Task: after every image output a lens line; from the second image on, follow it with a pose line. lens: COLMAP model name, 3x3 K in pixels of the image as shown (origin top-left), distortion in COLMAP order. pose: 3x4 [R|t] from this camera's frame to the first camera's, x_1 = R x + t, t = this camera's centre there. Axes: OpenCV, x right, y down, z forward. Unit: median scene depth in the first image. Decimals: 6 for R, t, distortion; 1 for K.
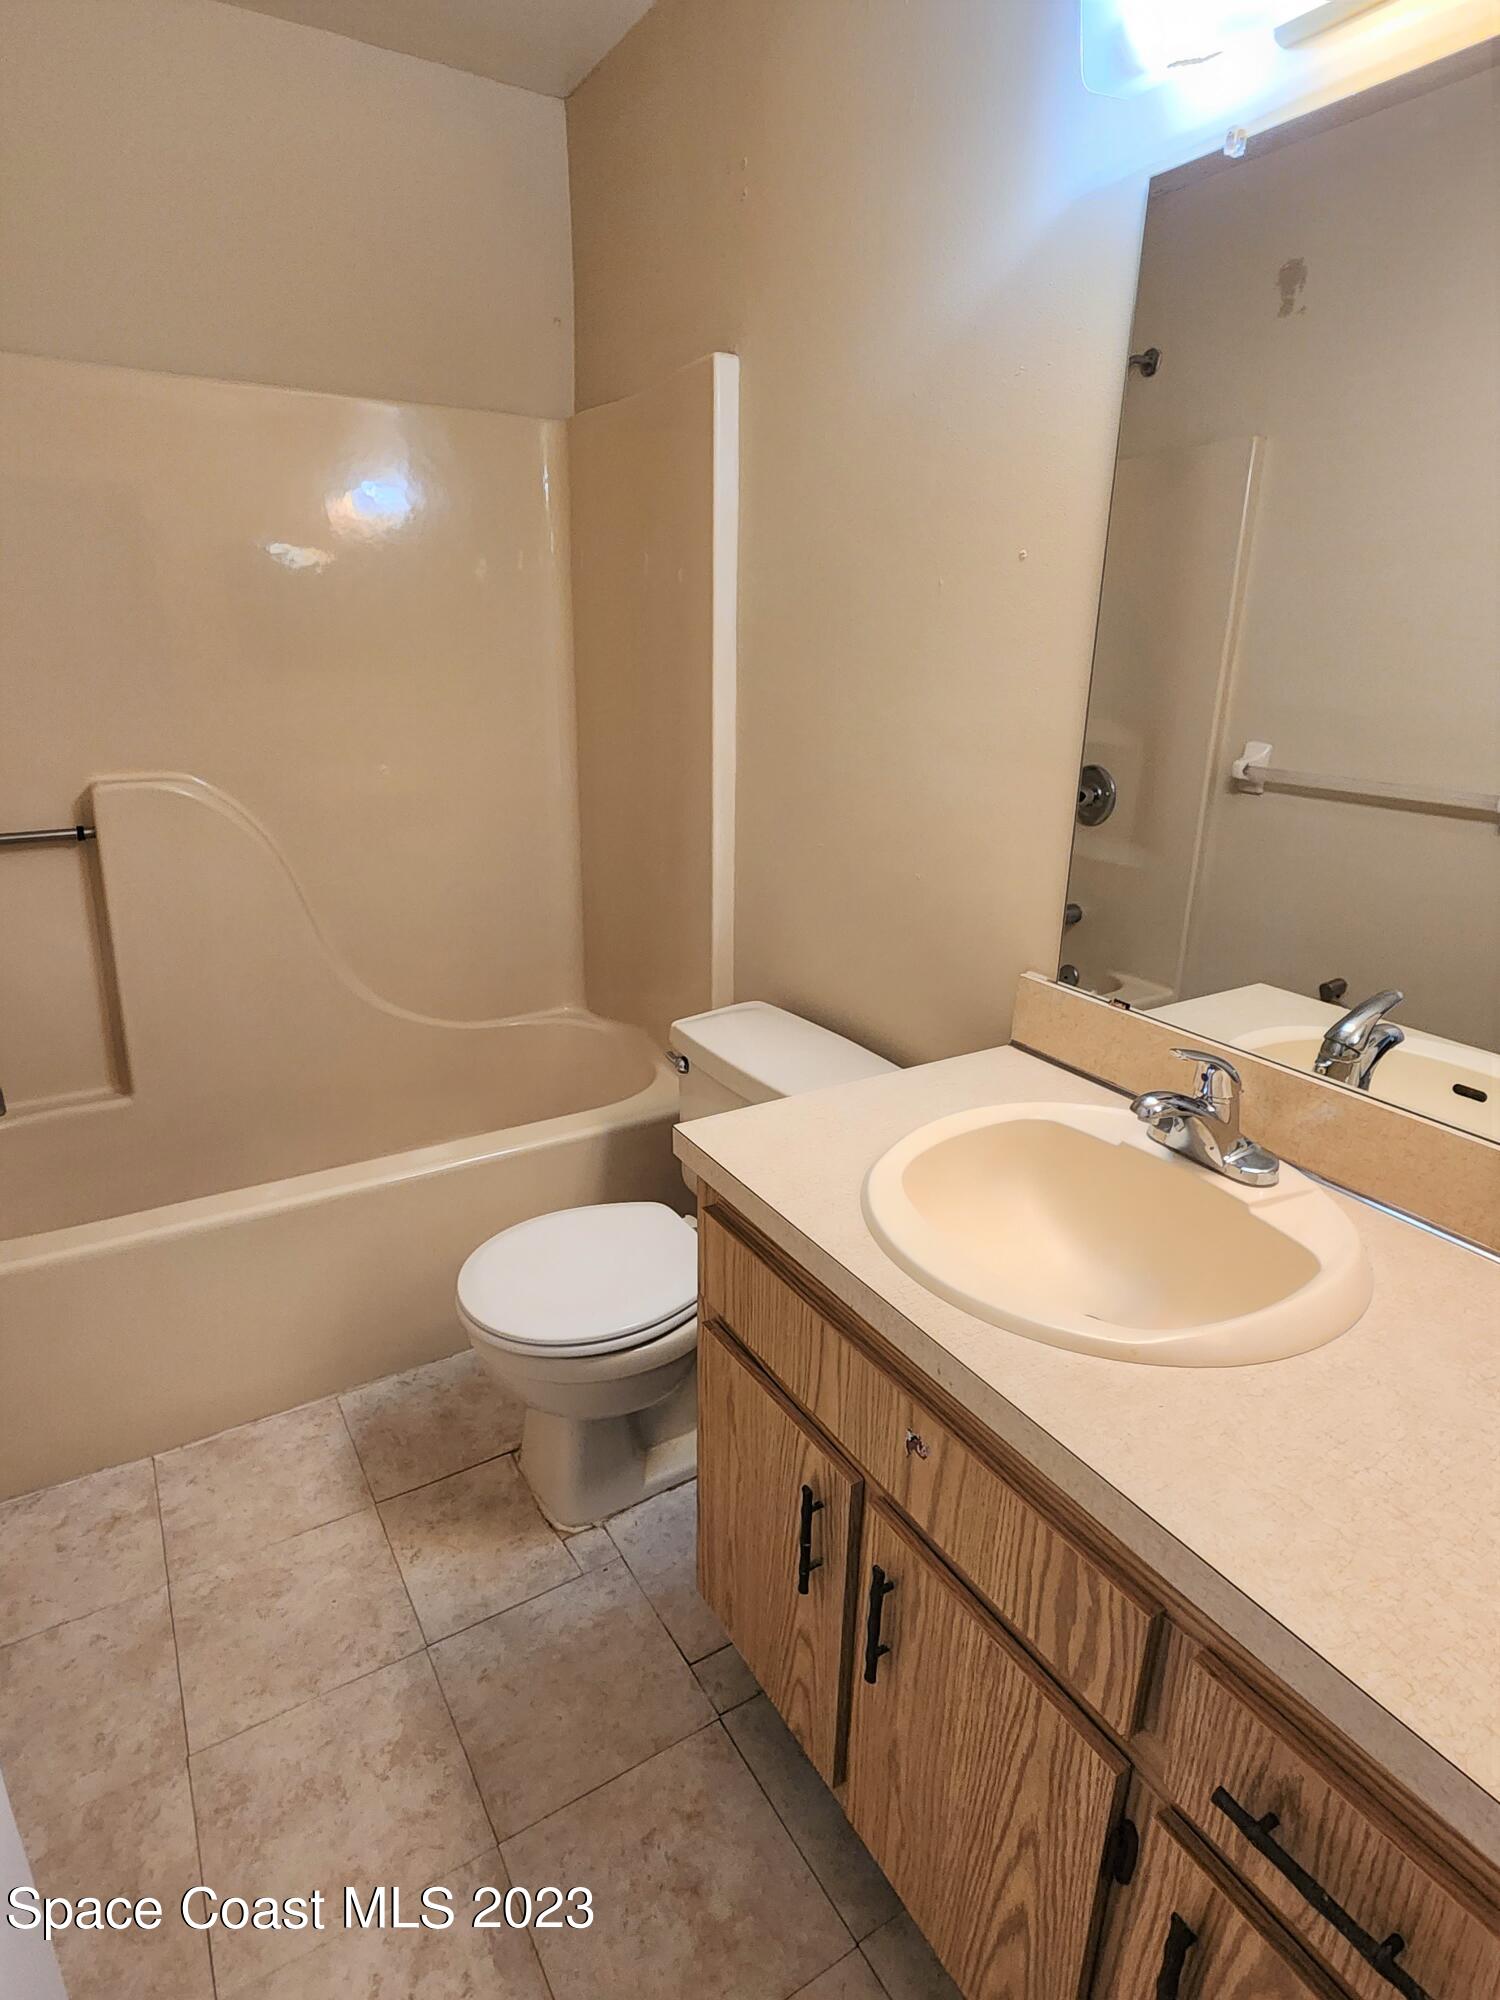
lens RADIAL K [[1062.4, 0, 738.0], [0, 1062.4, 997.9], [0, 0, 1]] dist [-0.001474, 0.000652]
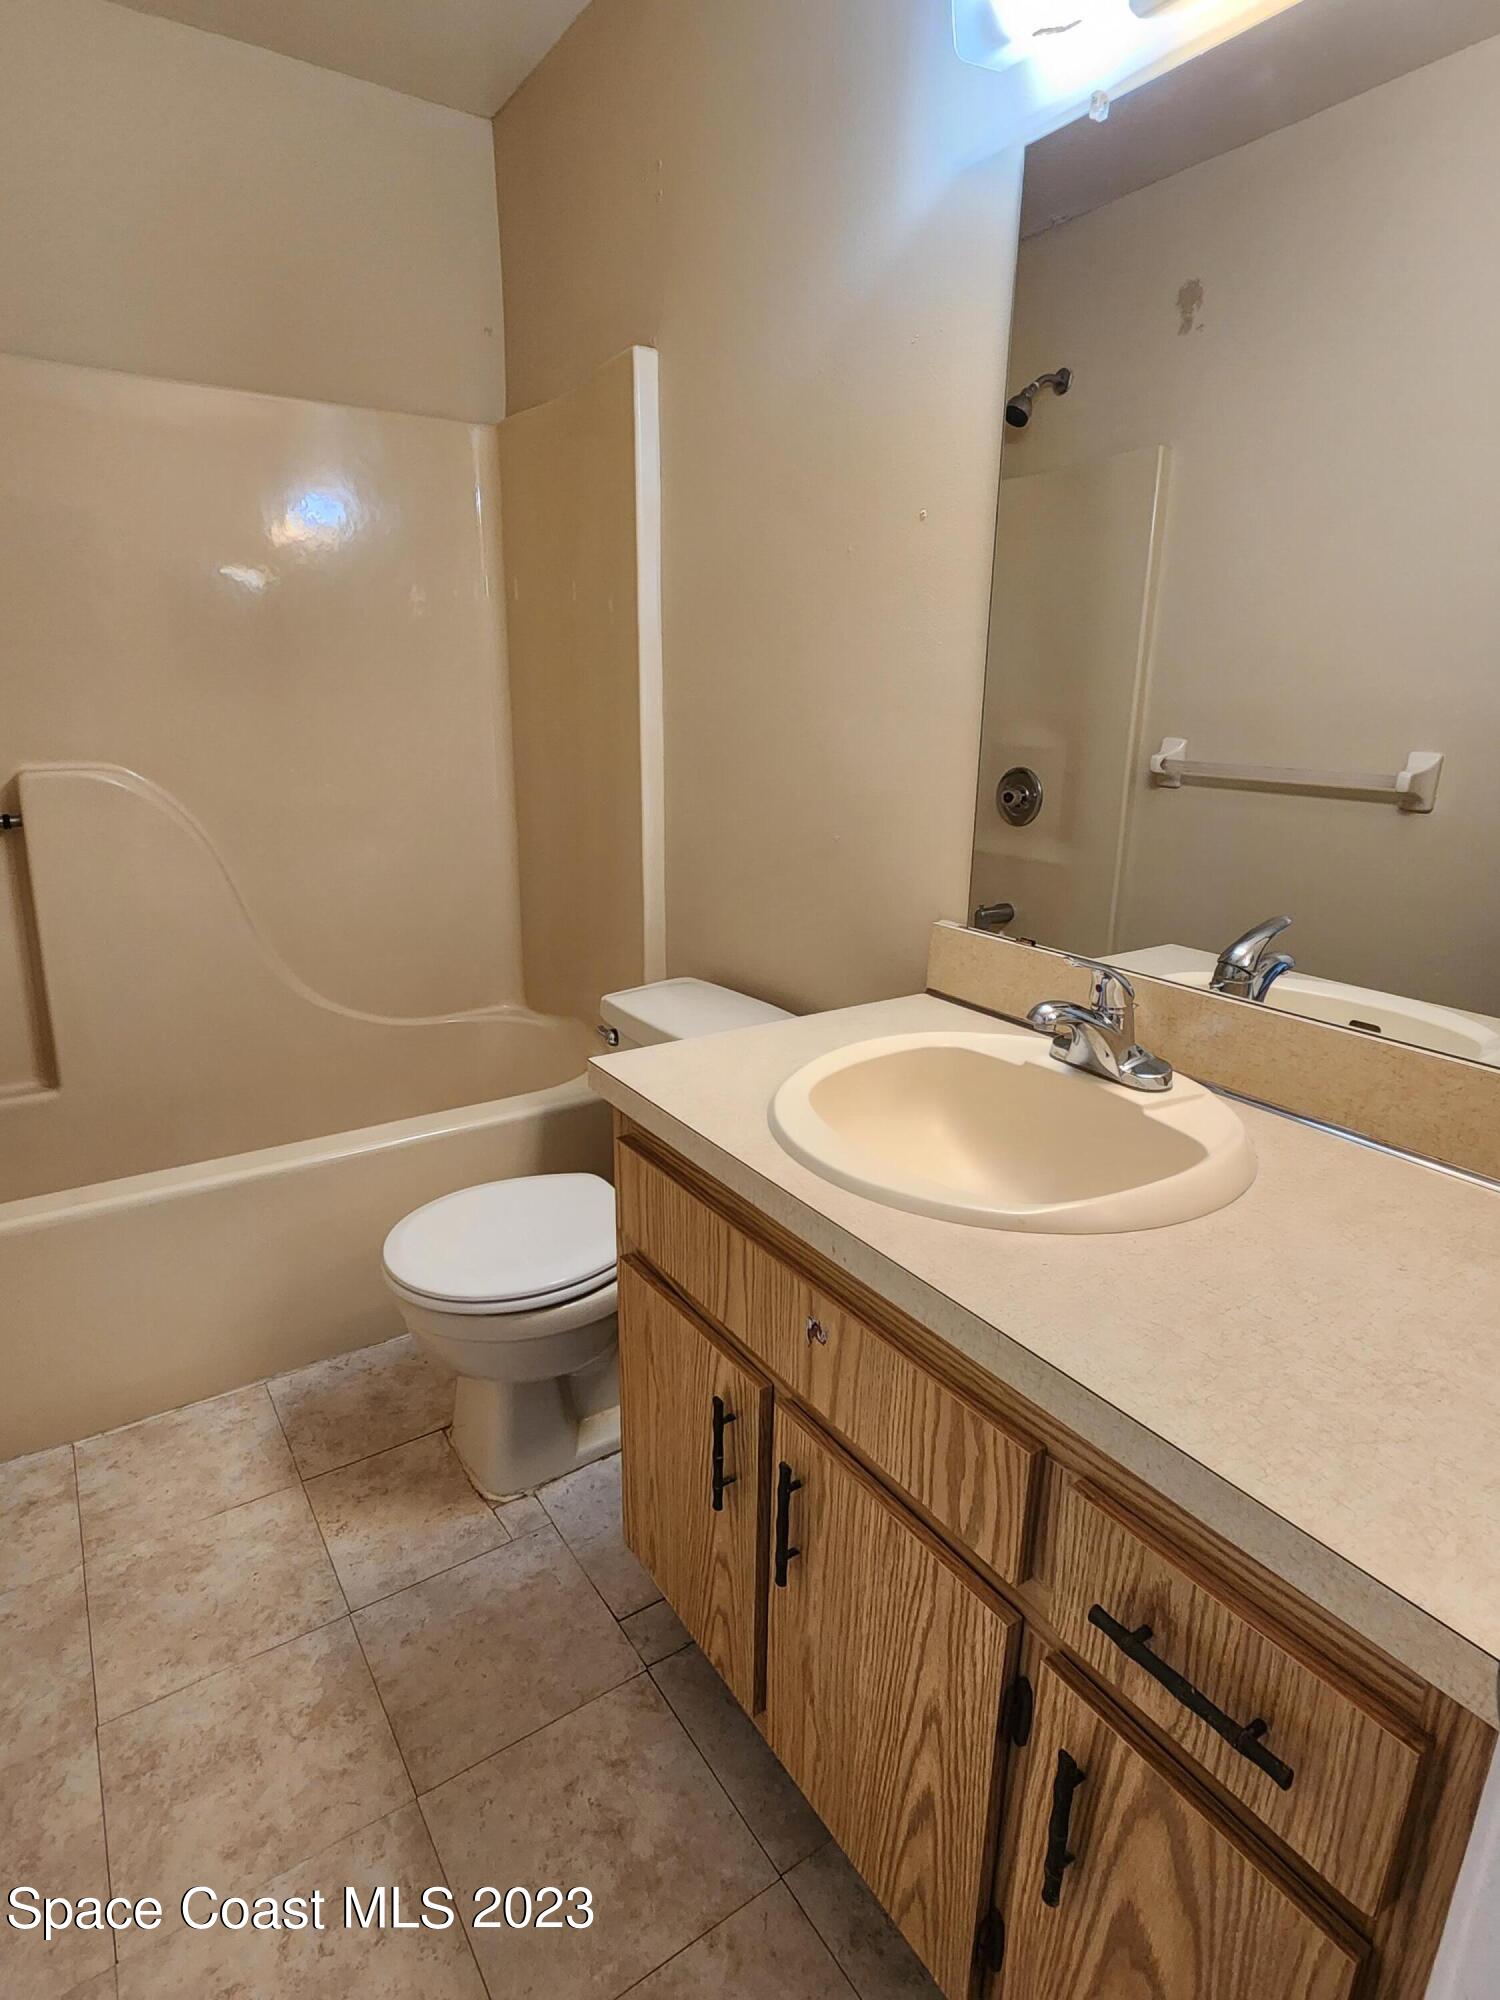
lens RADIAL K [[1053.6, 0, 731.4], [0, 1053.6, 997.7], [0, 0, 1]] dist [0.000410, 0.000425]
pose [[0.999276, -0.015276, 0.034854, 0.041835], [0.016569, 0.999174, -0.037117, 0.102709], [-0.034258, 0.037668, 0.998703, -0.008415]]
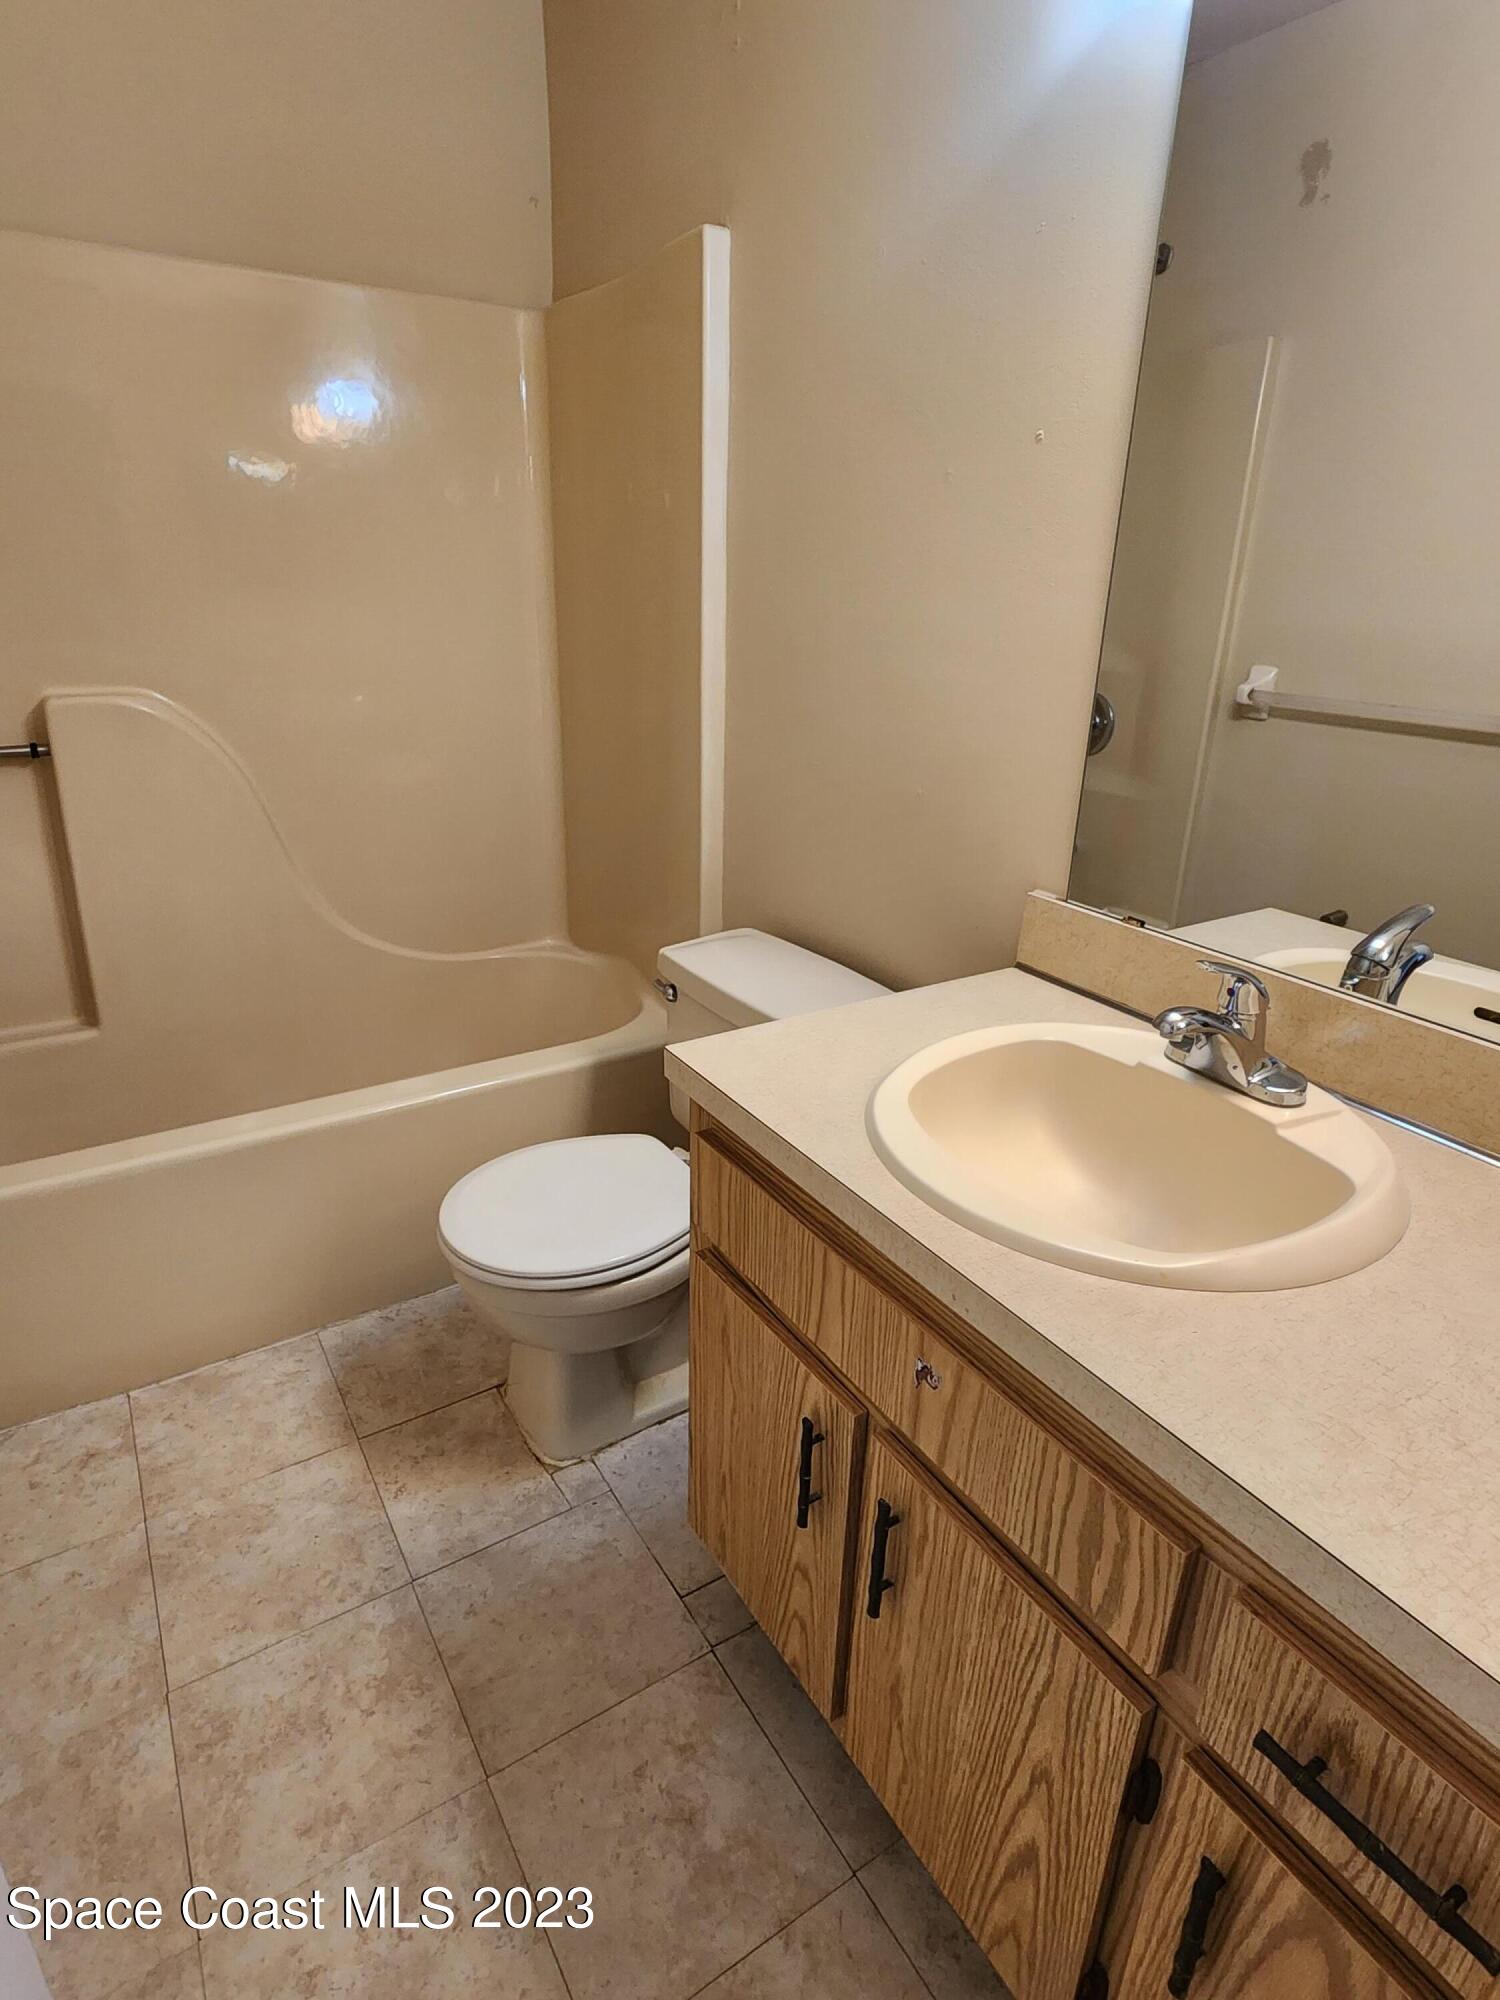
lens RADIAL K [[1061.4, 0, 734.8], [0, 1061.4, 1000.5], [0, 0, 1]] dist [0.002614, -0.002042]
pose [[0.999905, 0.000492, 0.013741, -0.011687], [-0.001232, 0.998549, 0.053843, 0.028374], [-0.013694, -0.053855, 0.998455, 0.057903]]
